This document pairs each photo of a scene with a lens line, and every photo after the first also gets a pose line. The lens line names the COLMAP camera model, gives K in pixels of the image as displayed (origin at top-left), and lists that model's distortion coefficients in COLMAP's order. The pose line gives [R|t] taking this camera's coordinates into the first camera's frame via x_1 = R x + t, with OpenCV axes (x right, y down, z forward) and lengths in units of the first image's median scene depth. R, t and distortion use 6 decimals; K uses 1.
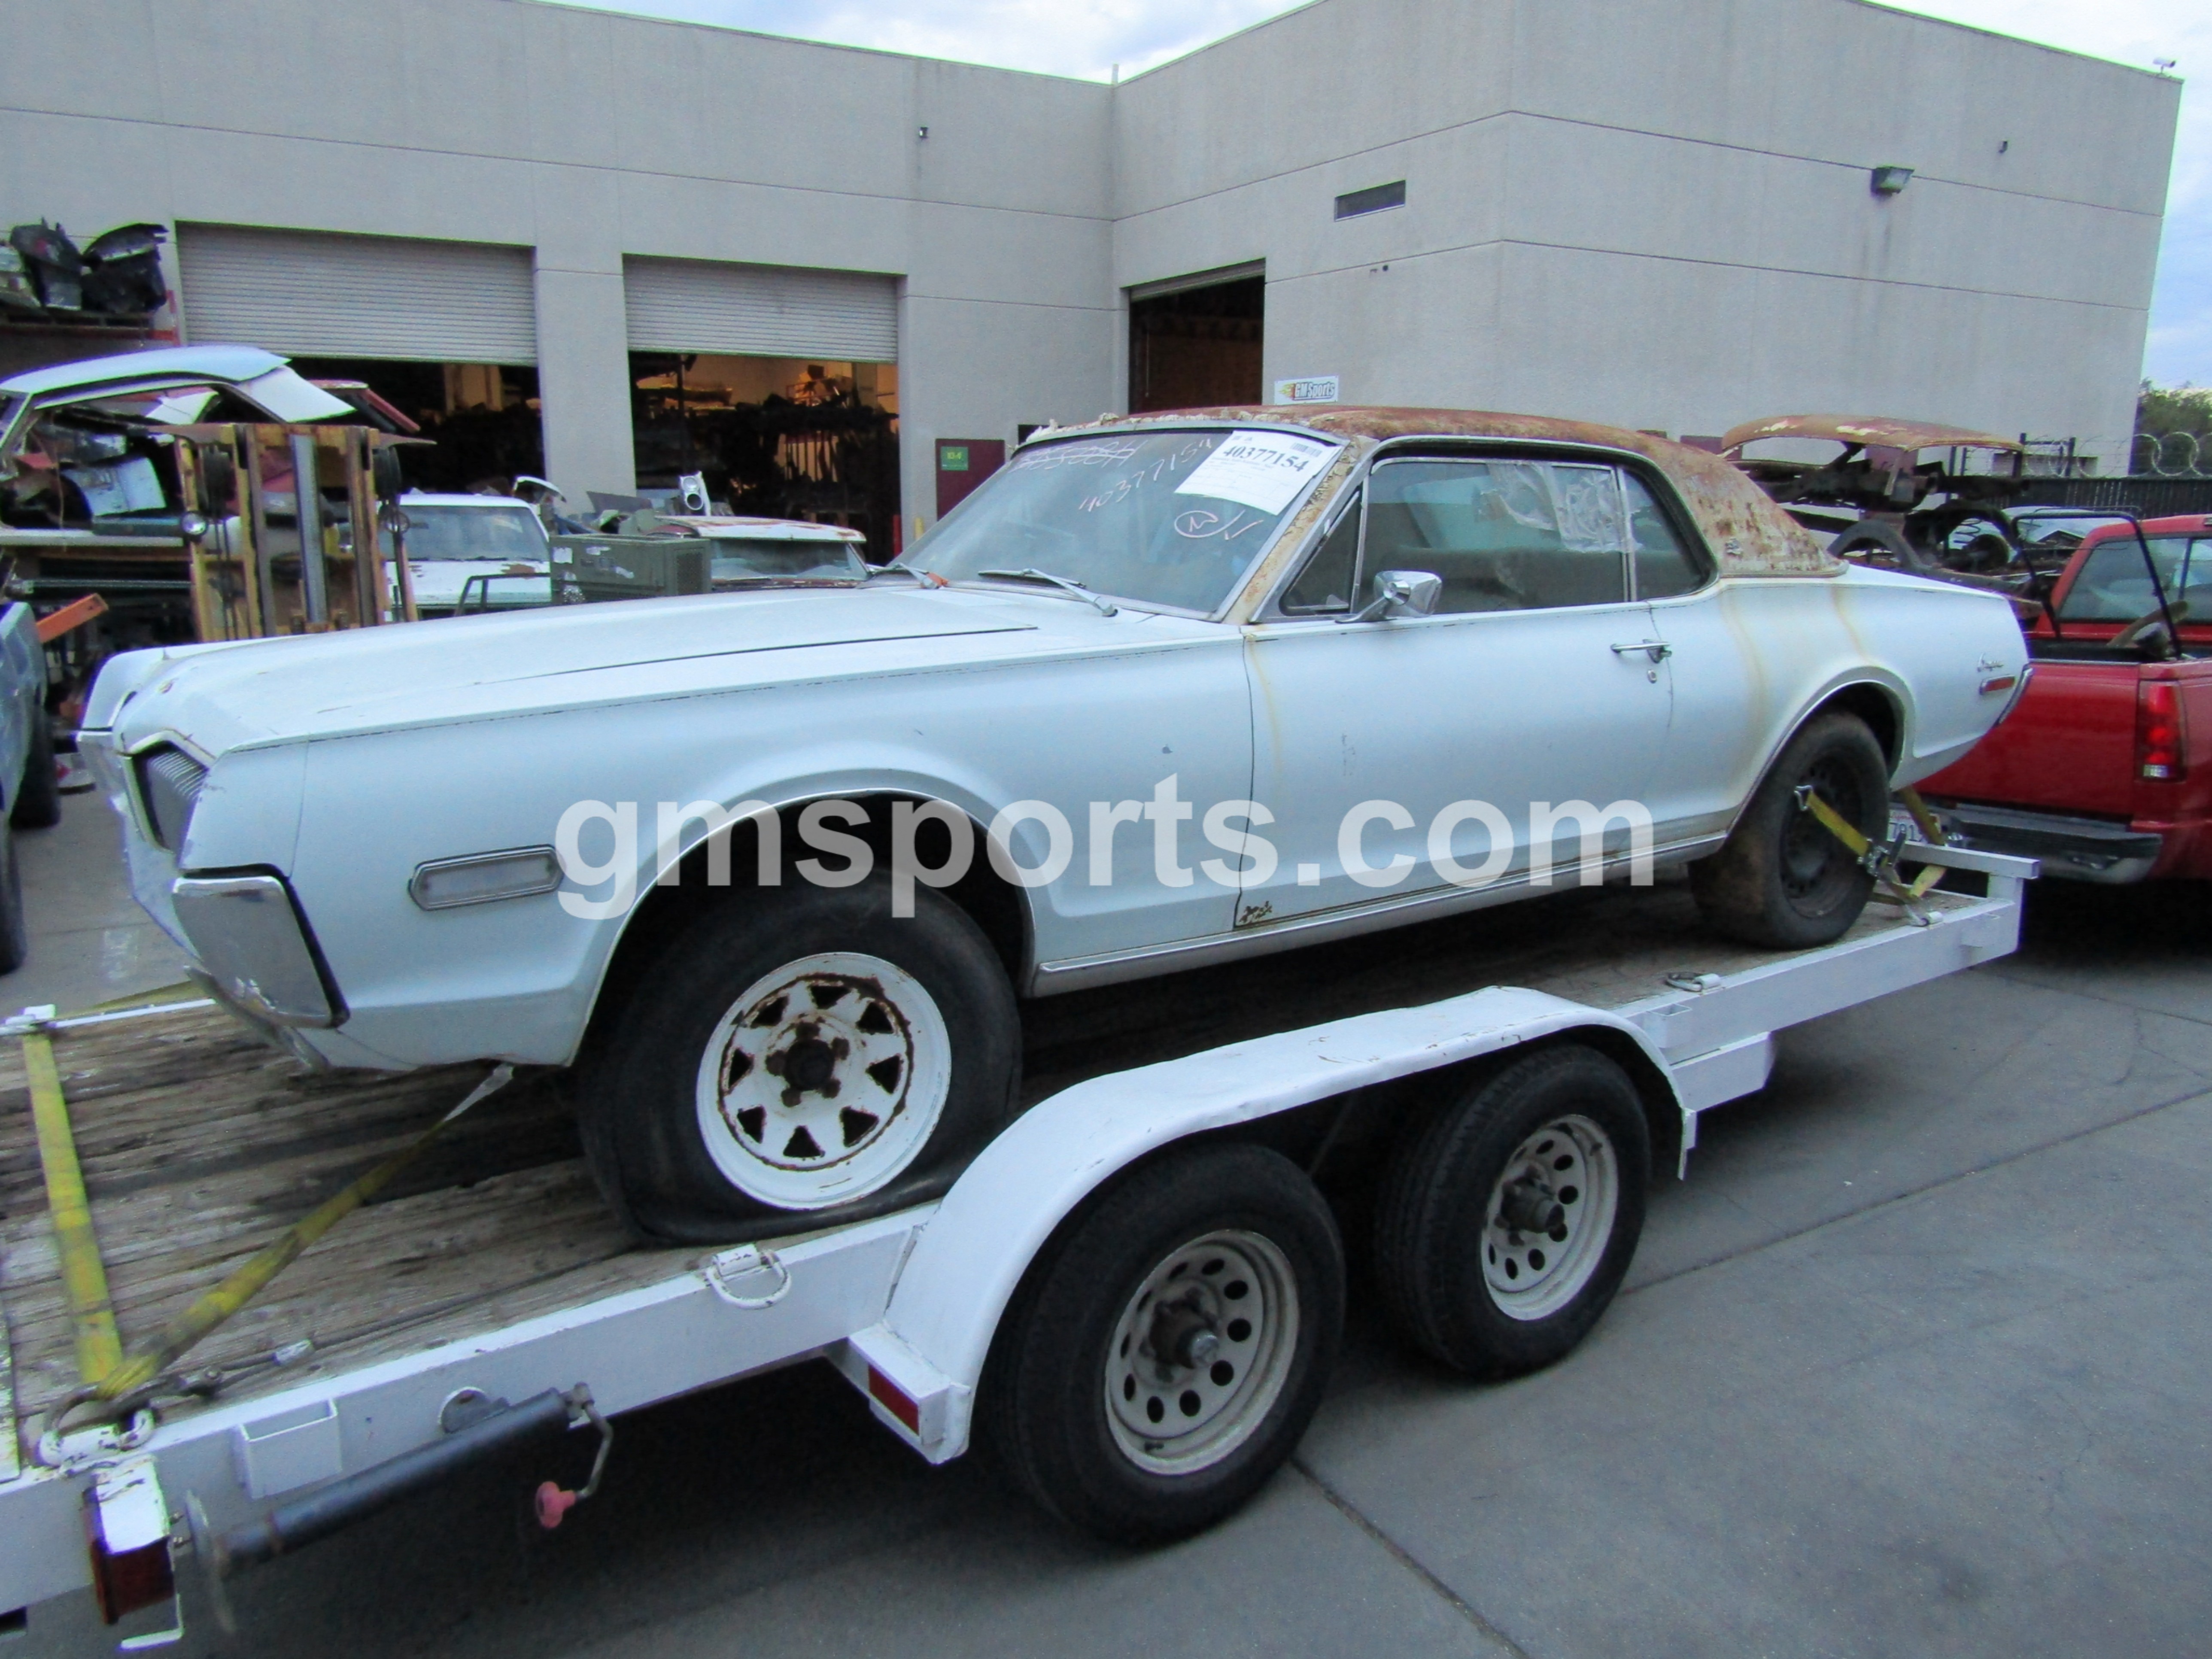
lens RADIAL K [[1578.8, 0, 1095.5], [0, 1578.8, 819.0], [0, 0, 1]] dist [-0.007088, 0.002347]
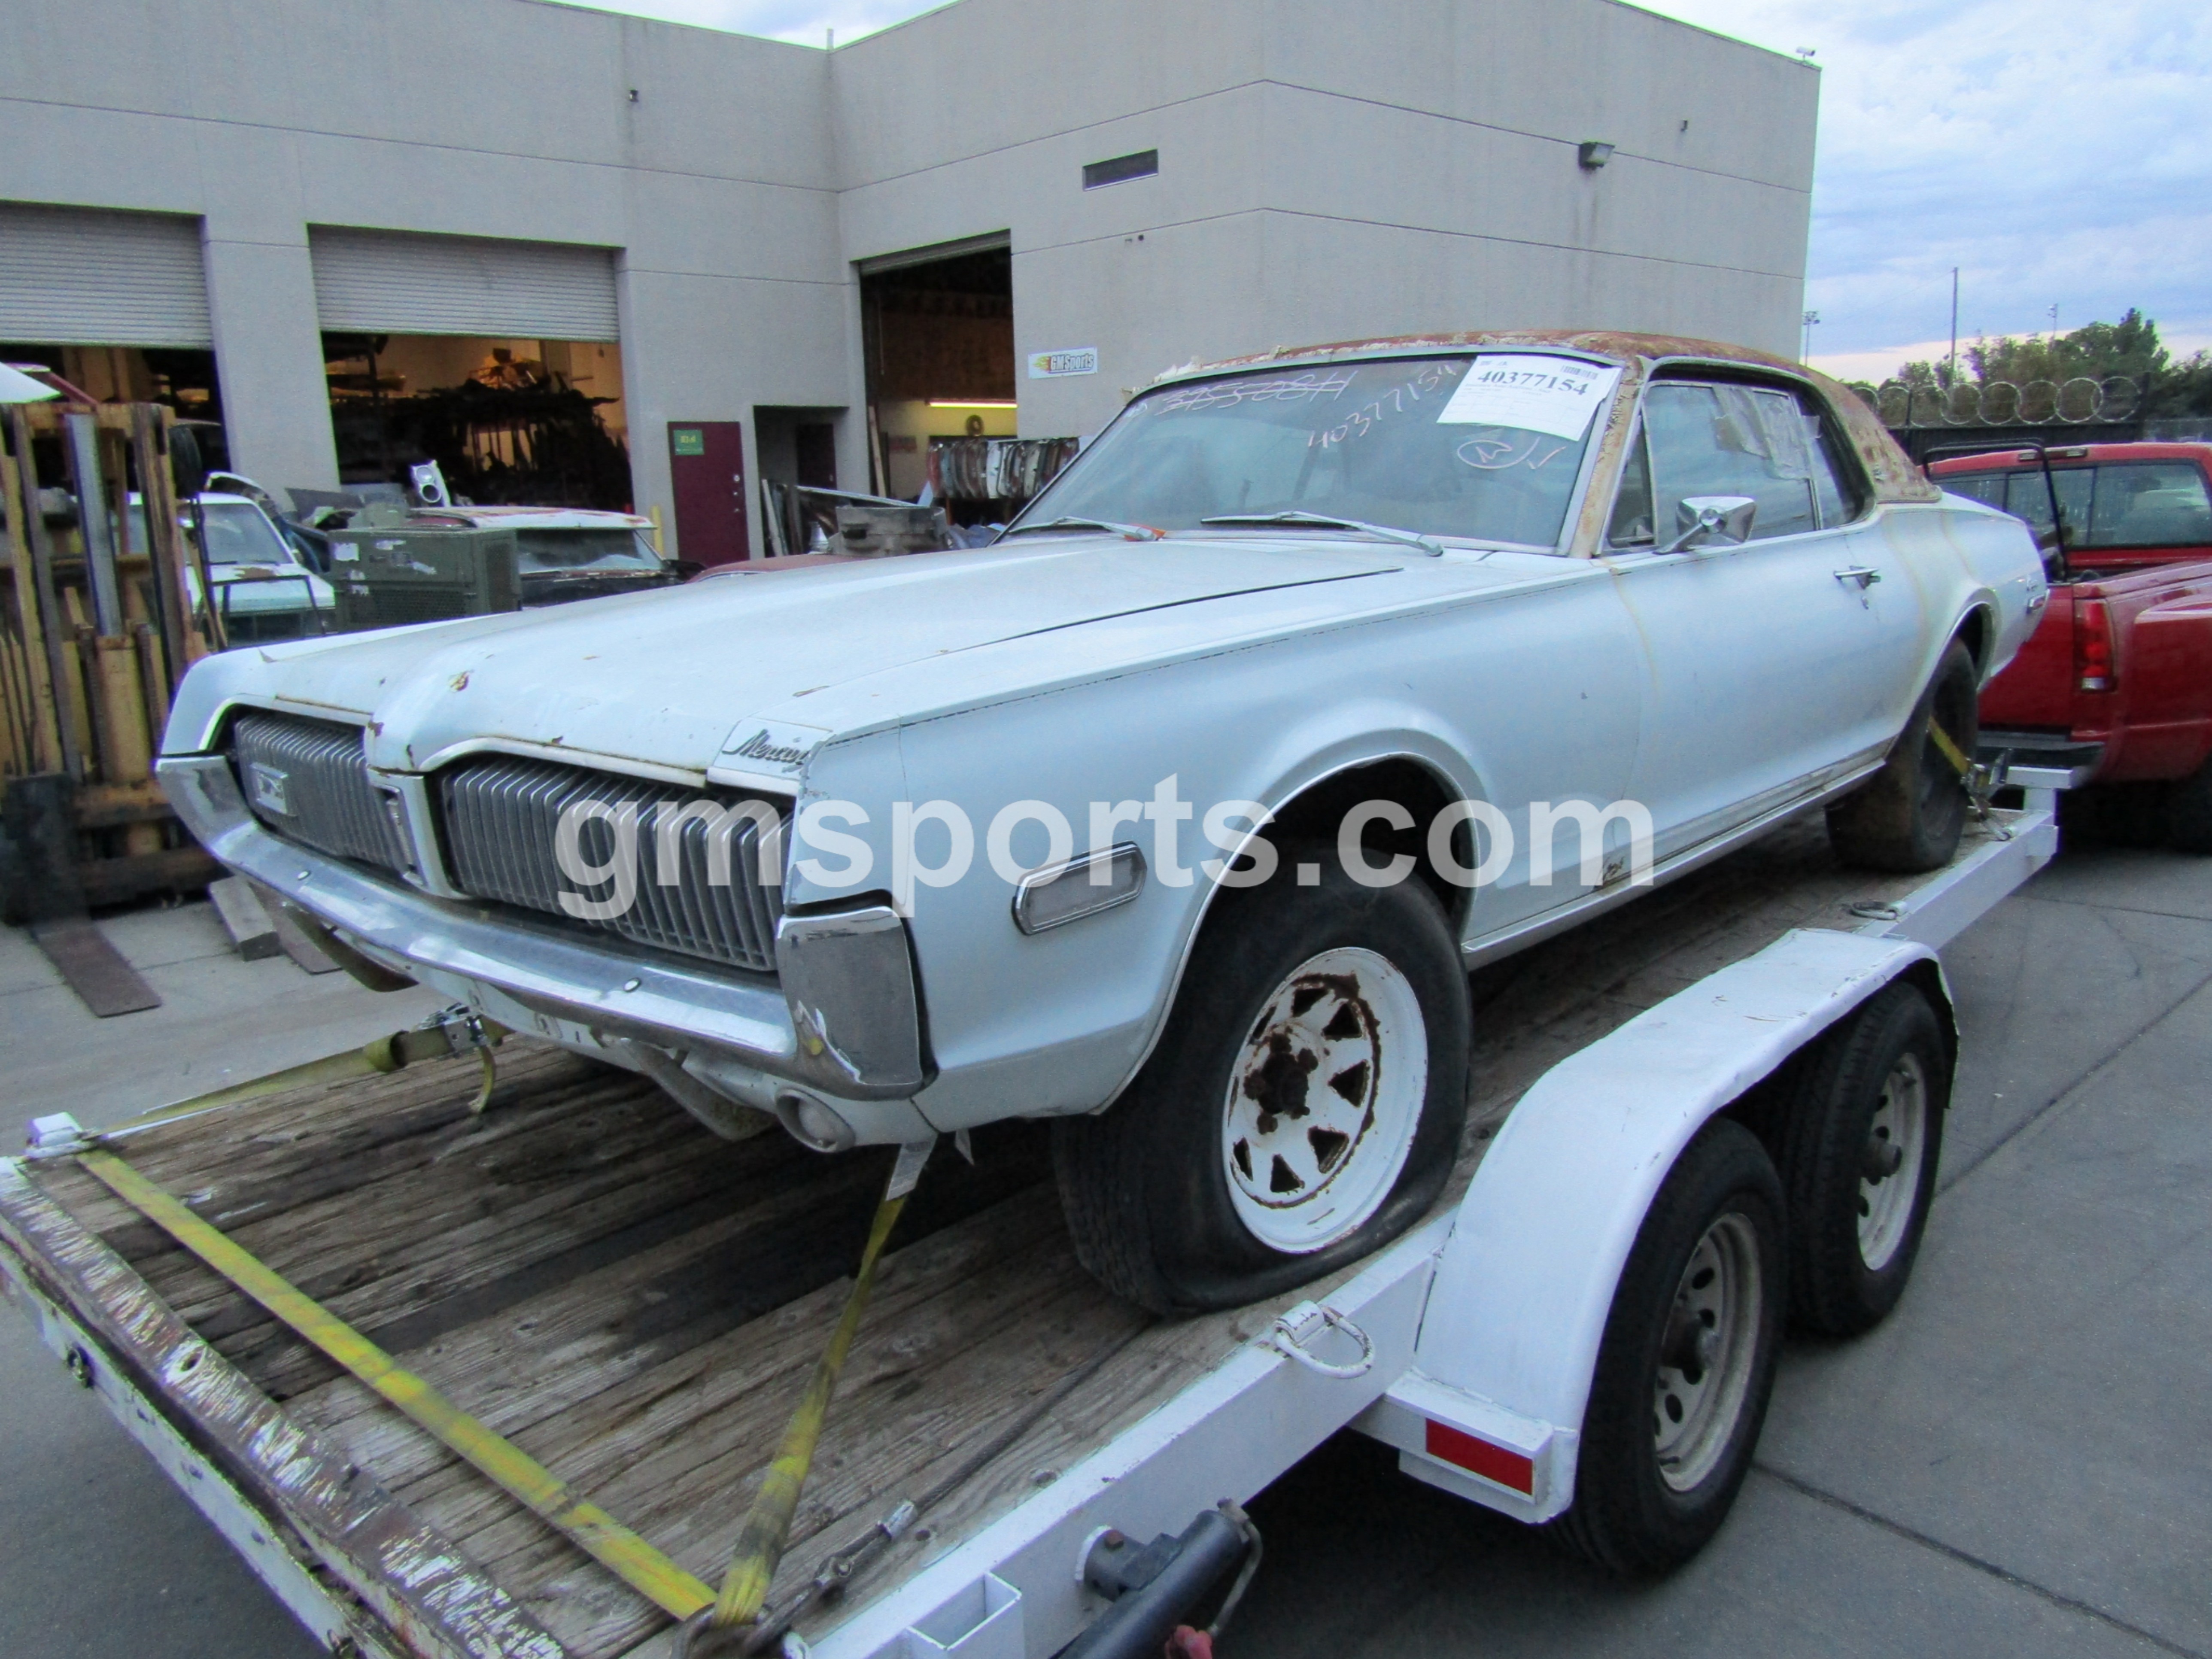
lens RADIAL K [[1578.8, 0, 1107.2], [0, 1578.8, 818.9], [0, 0, 1]] dist [-0.007088, 0.002347]
pose [[0.977778, -0.072098, 0.196853, -0.294788], [0.070109, 0.997393, 0.017062, -0.005758], [-0.197570, -0.002882, 0.980284, 0.122490]]
